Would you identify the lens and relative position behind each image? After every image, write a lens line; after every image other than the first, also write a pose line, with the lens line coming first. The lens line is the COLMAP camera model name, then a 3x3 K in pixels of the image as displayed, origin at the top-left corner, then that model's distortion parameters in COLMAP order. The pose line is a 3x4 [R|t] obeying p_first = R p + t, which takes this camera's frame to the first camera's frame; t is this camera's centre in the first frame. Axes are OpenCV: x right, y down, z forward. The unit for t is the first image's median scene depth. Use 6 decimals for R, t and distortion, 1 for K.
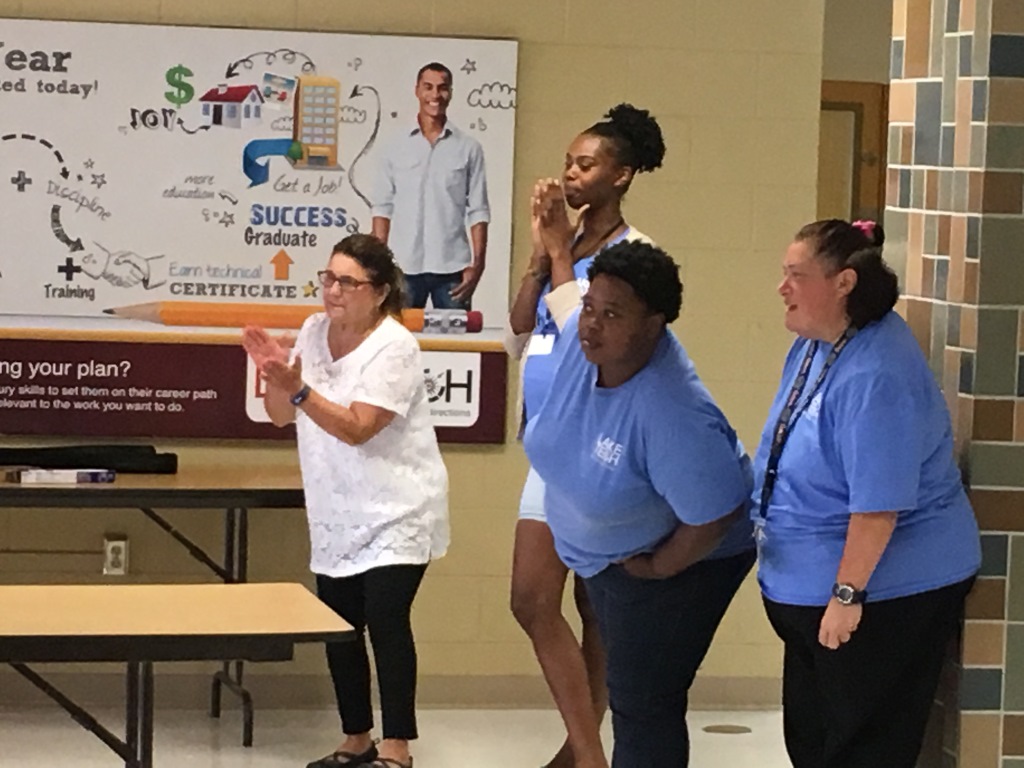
lens RADIAL K [[3814.0, 0, 512.0], [0, 3814.0, 383.6], [0, 0, 1]] dist [0.100827, 0.000000]
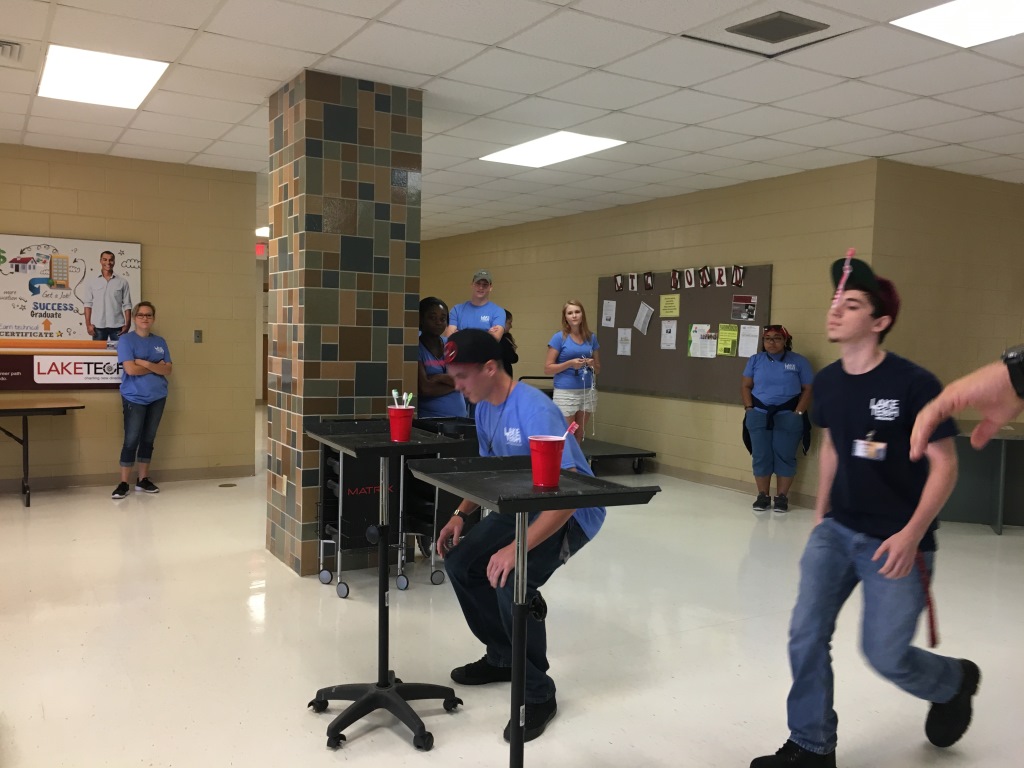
lens RADIAL K [[869.0, 0, 512.1], [0, 869.0, 382.3], [0, 0, 1]] dist [0.005601, 0.002263]
pose [[0.944717, -0.029458, 0.326561, 0.047898], [0.027274, 0.999564, 0.011268, 0.011470], [-0.326751, -0.001739, 0.945109, 0.313833]]
